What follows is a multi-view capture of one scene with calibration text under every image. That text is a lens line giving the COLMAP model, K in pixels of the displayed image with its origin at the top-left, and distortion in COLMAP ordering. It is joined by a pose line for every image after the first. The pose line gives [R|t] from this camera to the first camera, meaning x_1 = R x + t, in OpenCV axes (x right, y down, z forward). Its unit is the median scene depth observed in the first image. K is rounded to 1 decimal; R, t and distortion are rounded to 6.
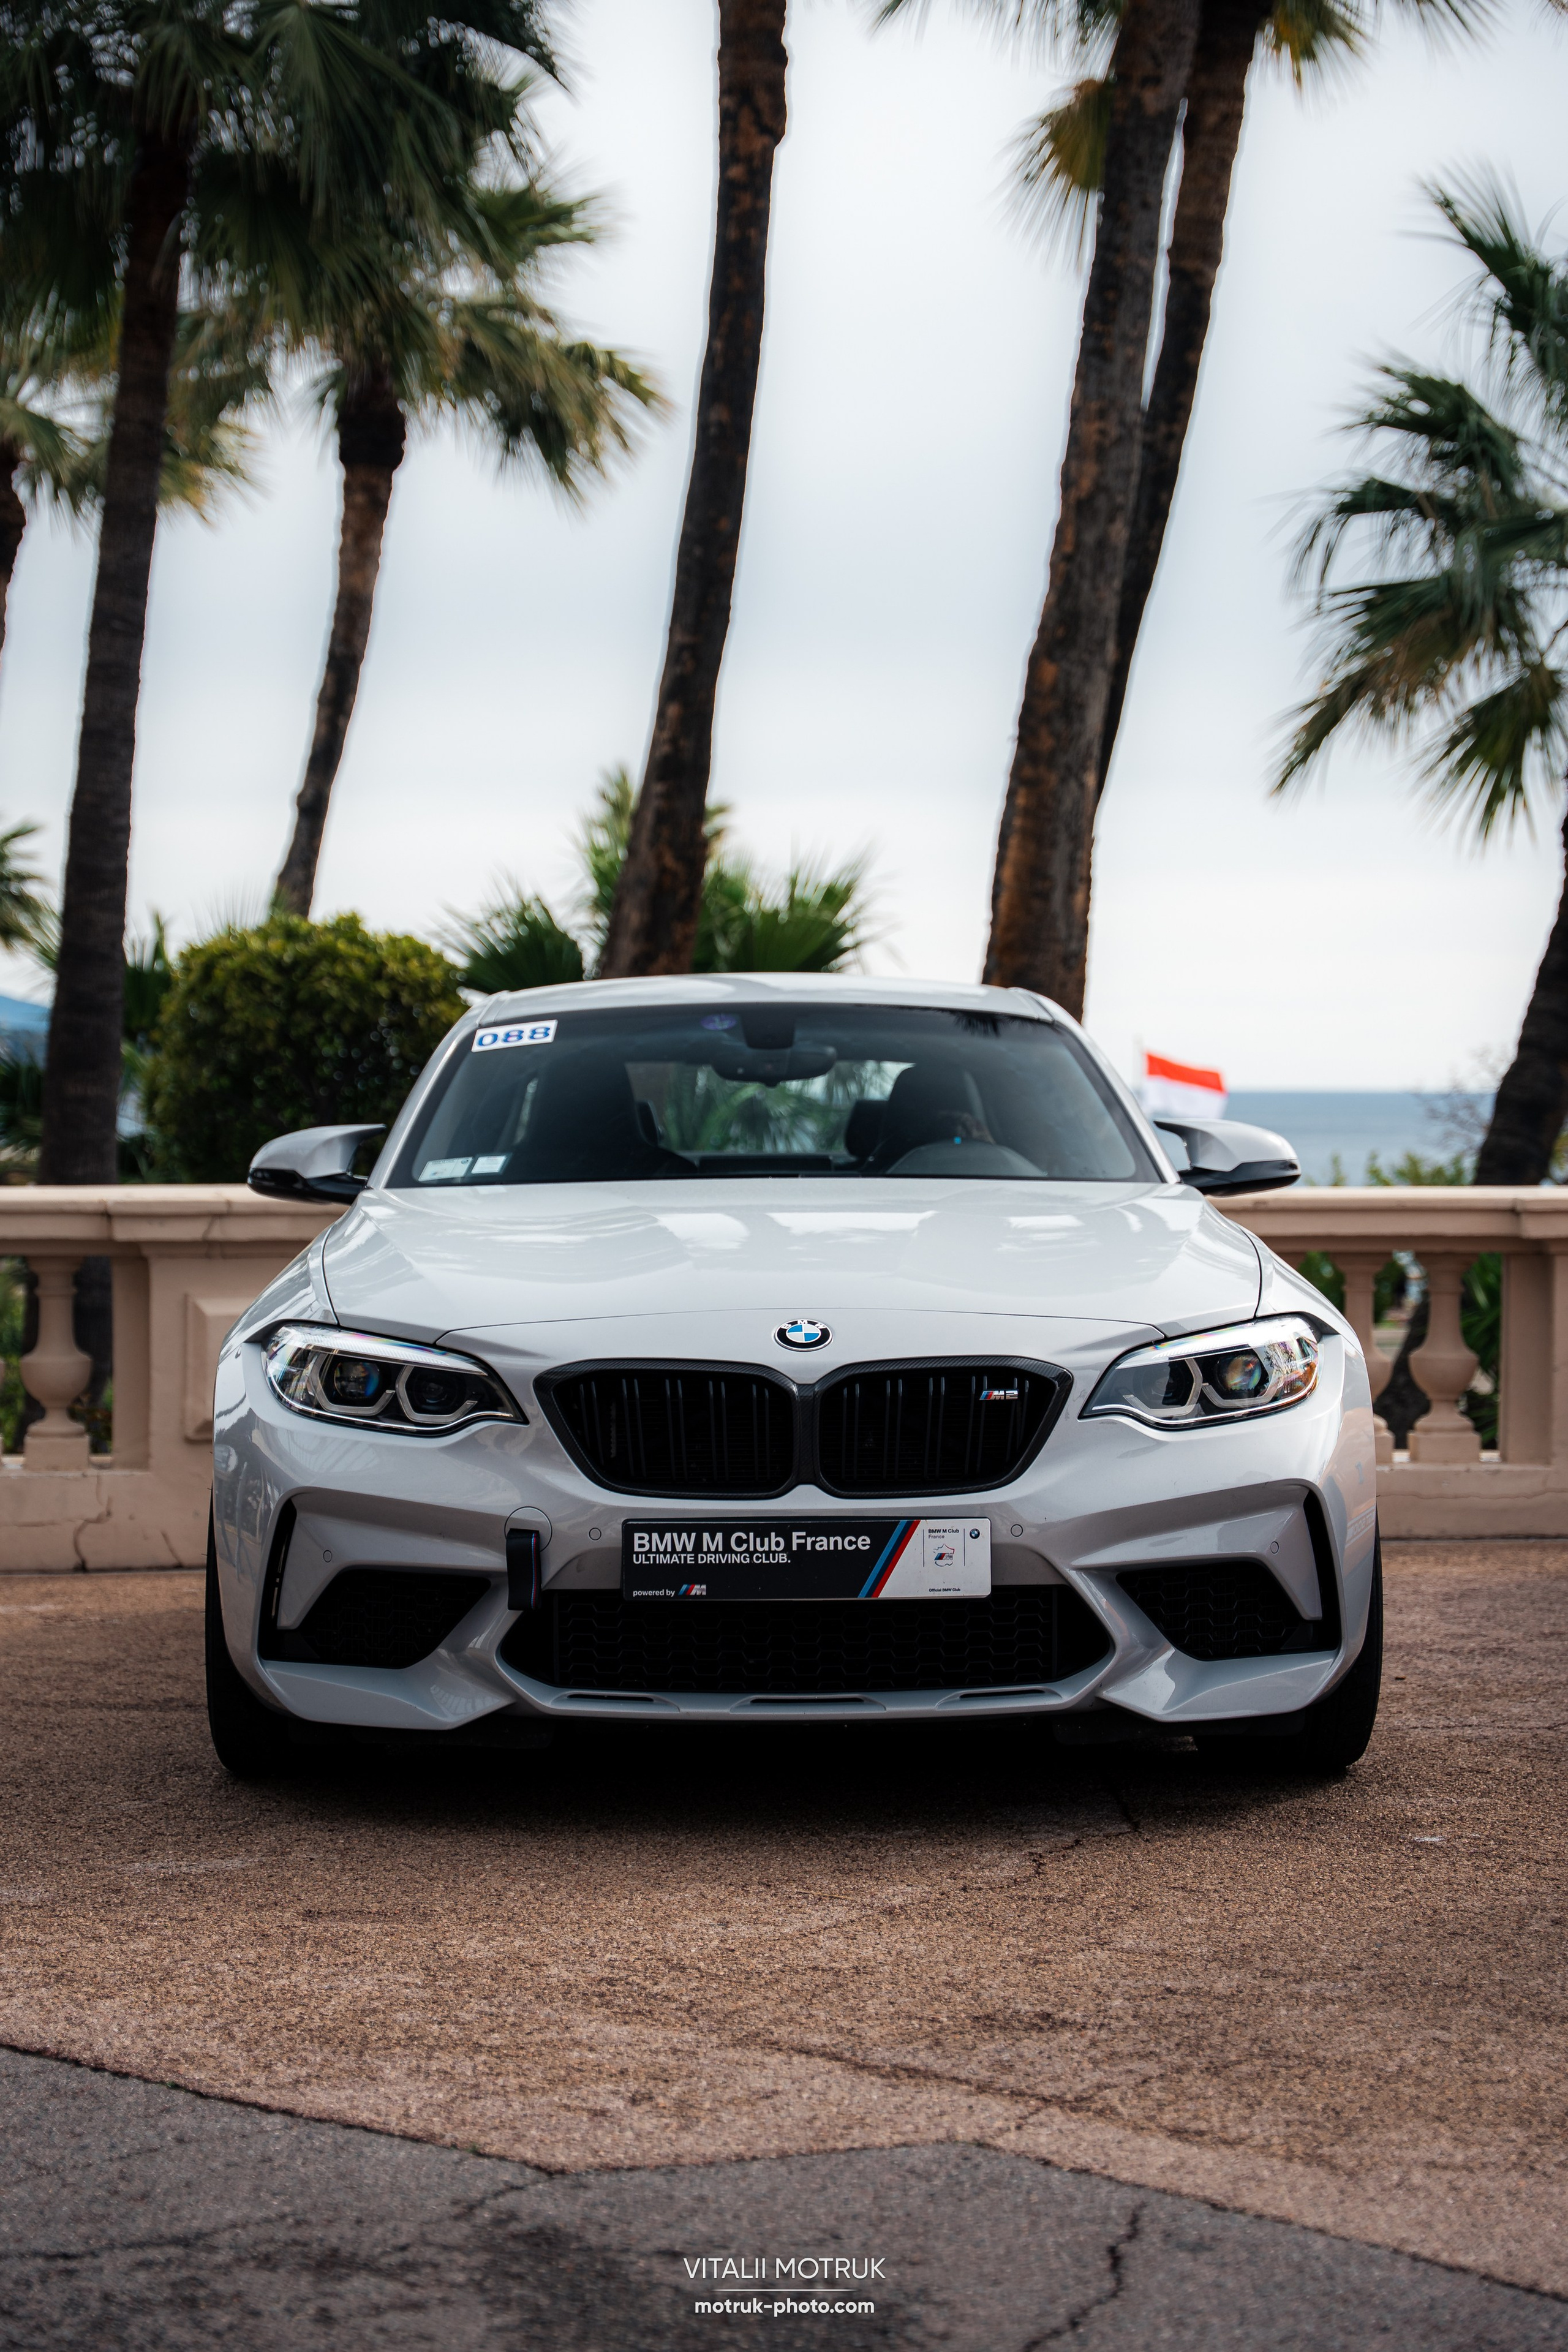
lens RADIAL K [[3841.5, 0, 788.4], [0, 3841.5, 1175.3], [0, 0, 1]] dist [-0.007970, 1.270263]
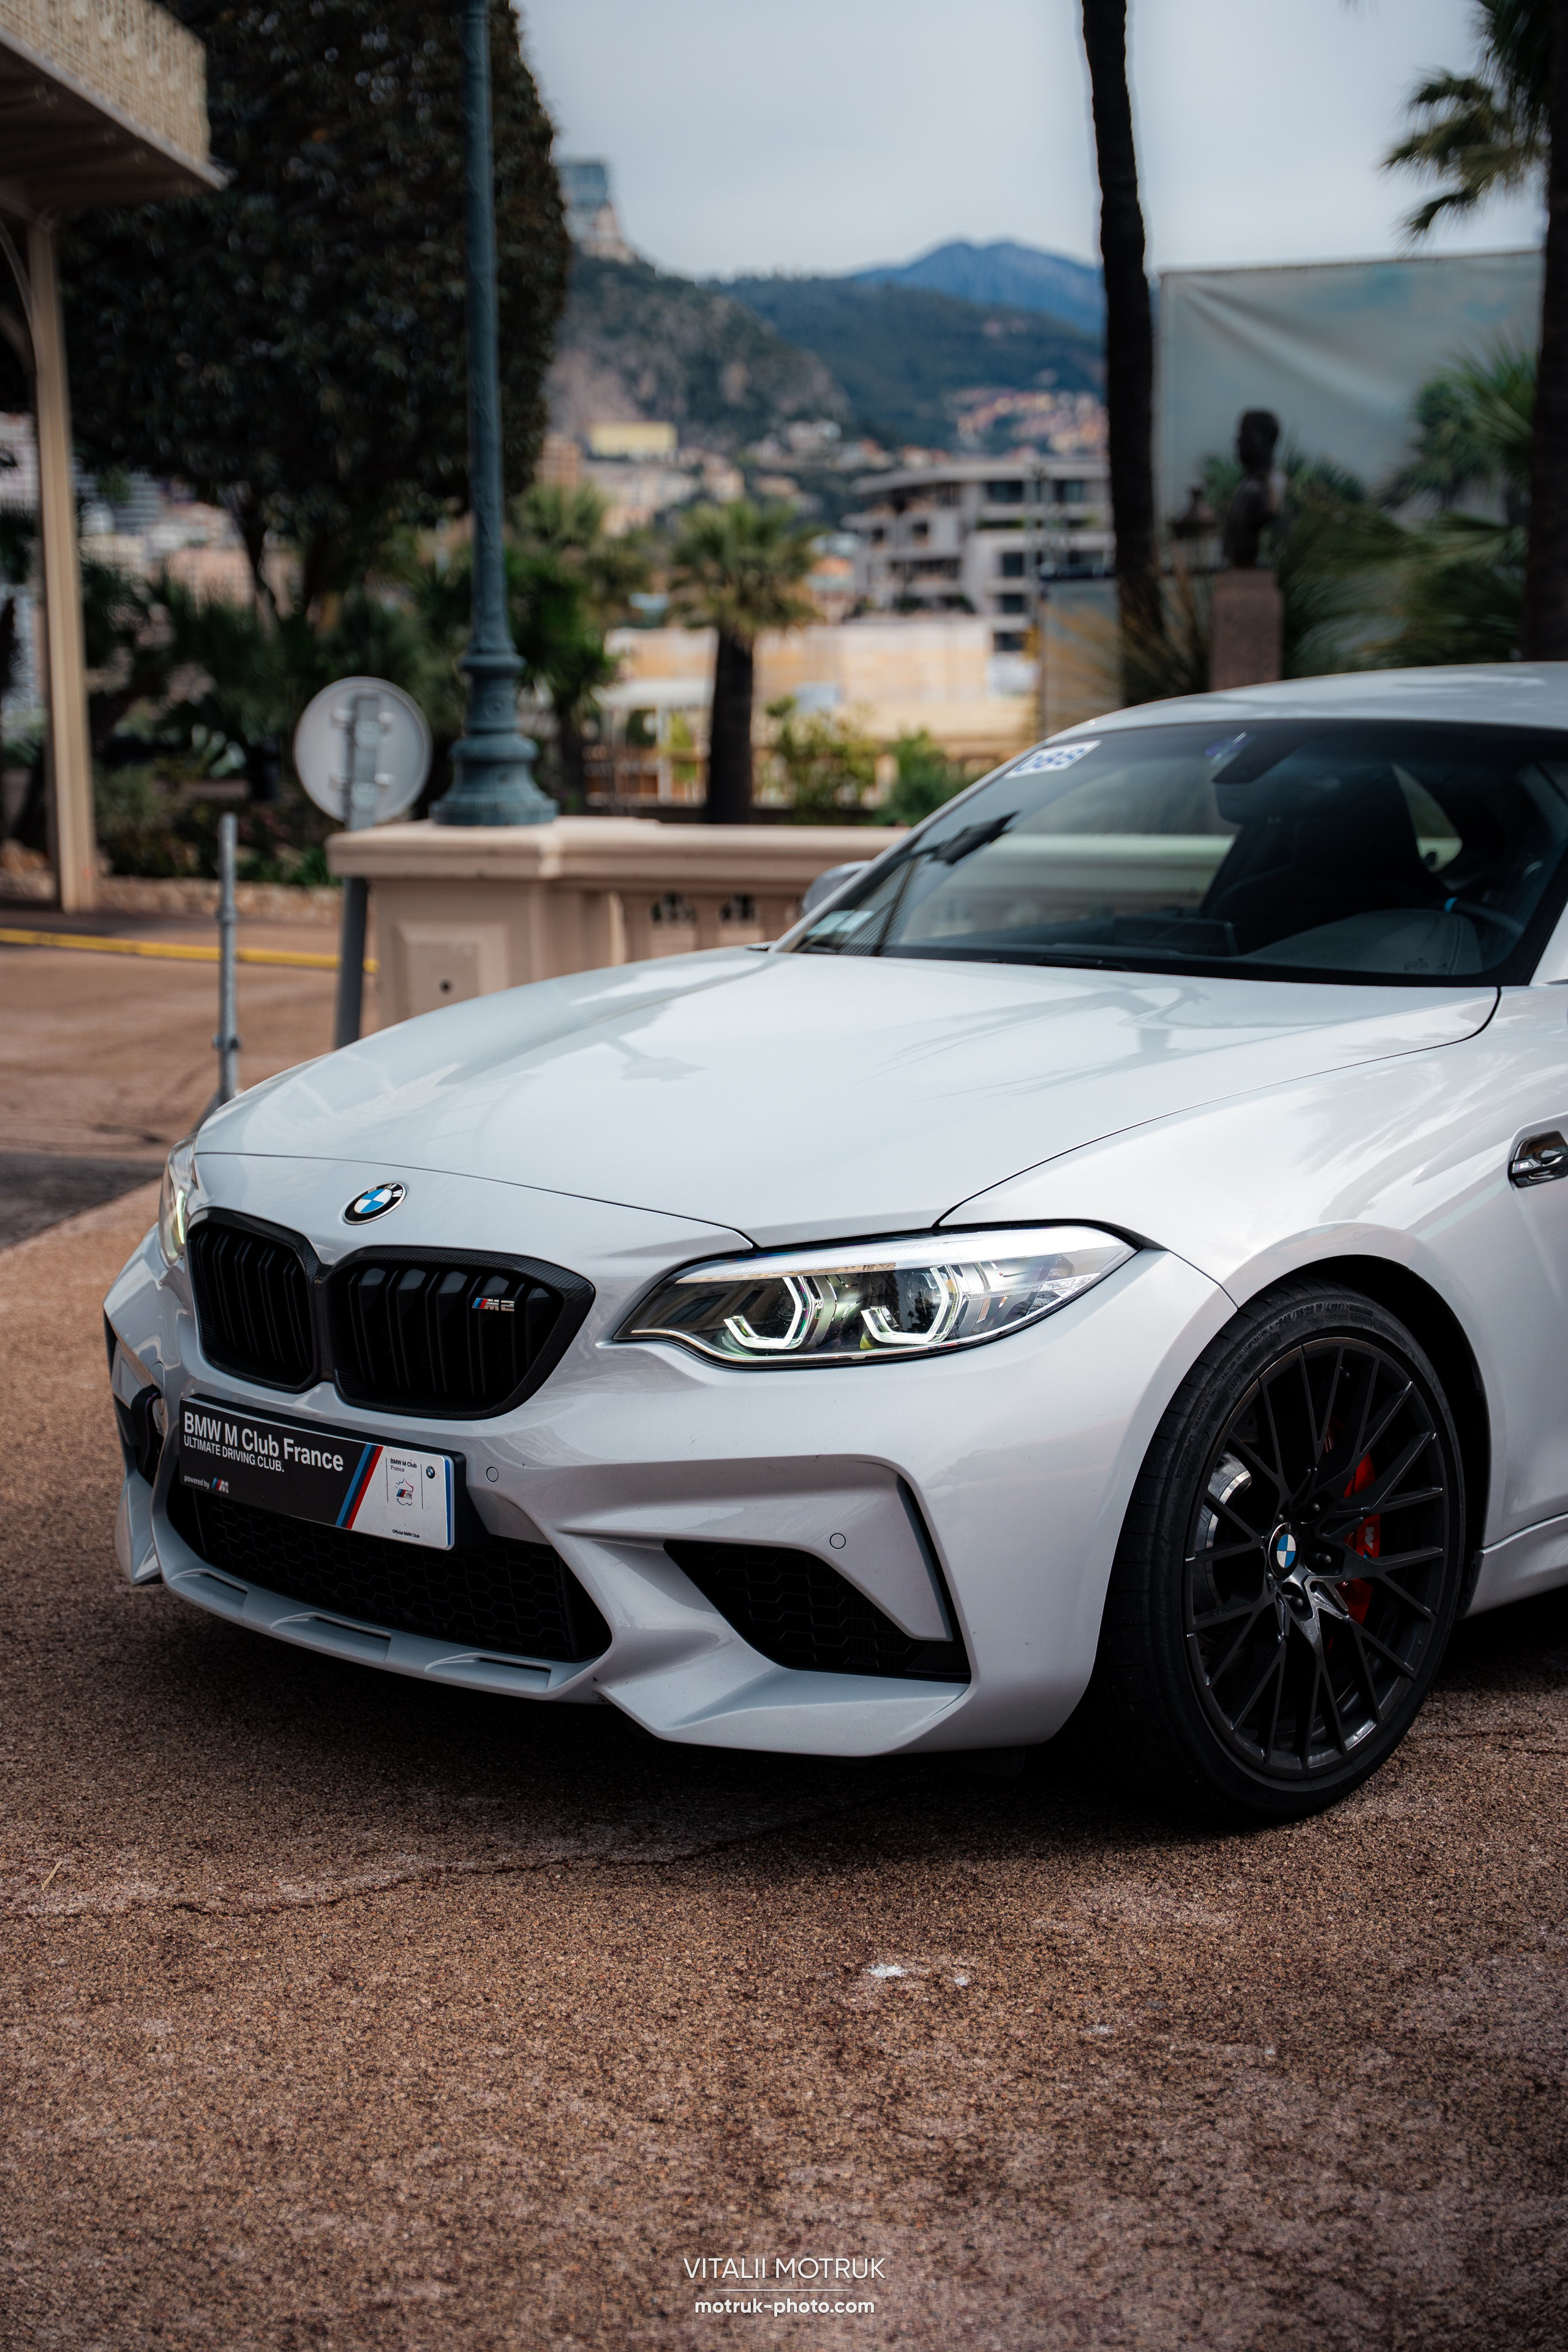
lens RADIAL K [[3412.1, 0, 784.0], [0, 3412.1, 1176.0], [0, 0, 1]] dist [0.001873, 1.048509]
pose [[0.688903, 0.096454, -0.718408, 0.606514], [0.005952, 0.990321, 0.138669, -0.067981], [0.724829, -0.099806, 0.681661, 0.560314]]
